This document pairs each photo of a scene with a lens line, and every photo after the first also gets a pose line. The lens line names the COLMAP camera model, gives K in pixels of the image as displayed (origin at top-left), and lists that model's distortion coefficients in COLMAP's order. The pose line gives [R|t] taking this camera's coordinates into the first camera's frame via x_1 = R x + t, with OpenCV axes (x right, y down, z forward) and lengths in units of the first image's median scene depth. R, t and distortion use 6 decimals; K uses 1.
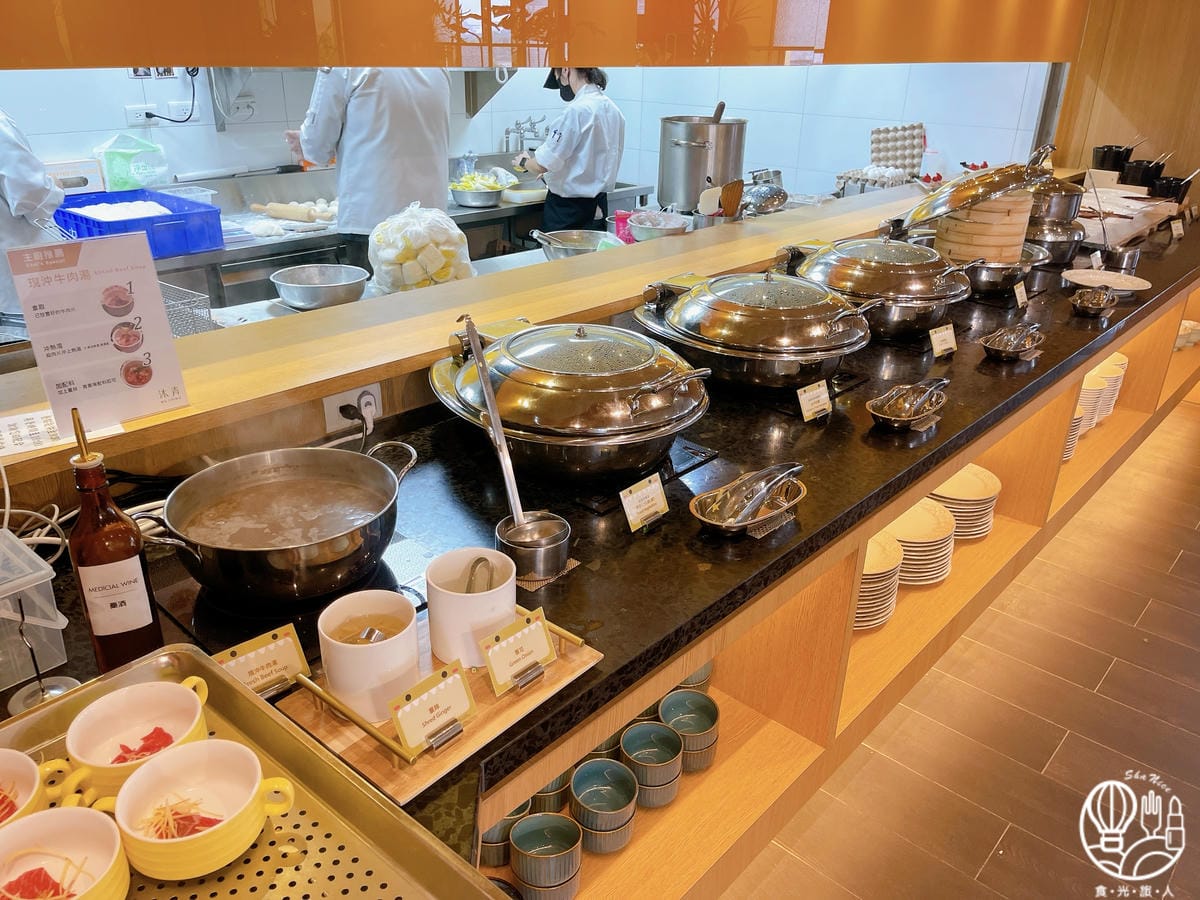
lens RADIAL K [[929.3, 0, 600.2], [0, 929.3, 450.2], [0, 0, 1]] dist [0.039542, 0.001236]
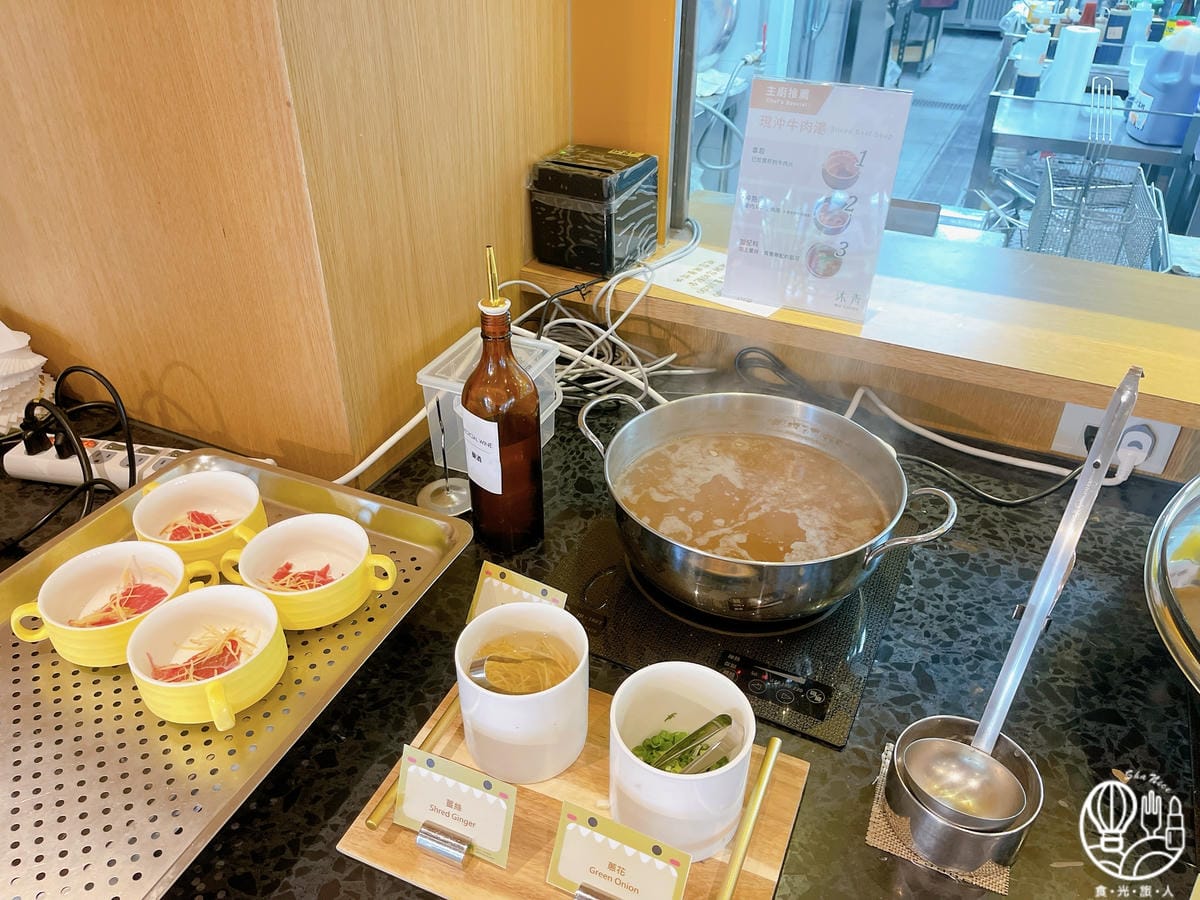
lens RADIAL K [[929.3, 0, 599.0], [0, 929.3, 453.4], [0, 0, 1]] dist [0.039542, 0.001236]
pose [[0.297599, 0.510953, -0.806450, 0.199612], [-0.401410, 0.833396, 0.379896, -0.177331], [0.866201, 0.210660, 0.453120, 0.504338]]
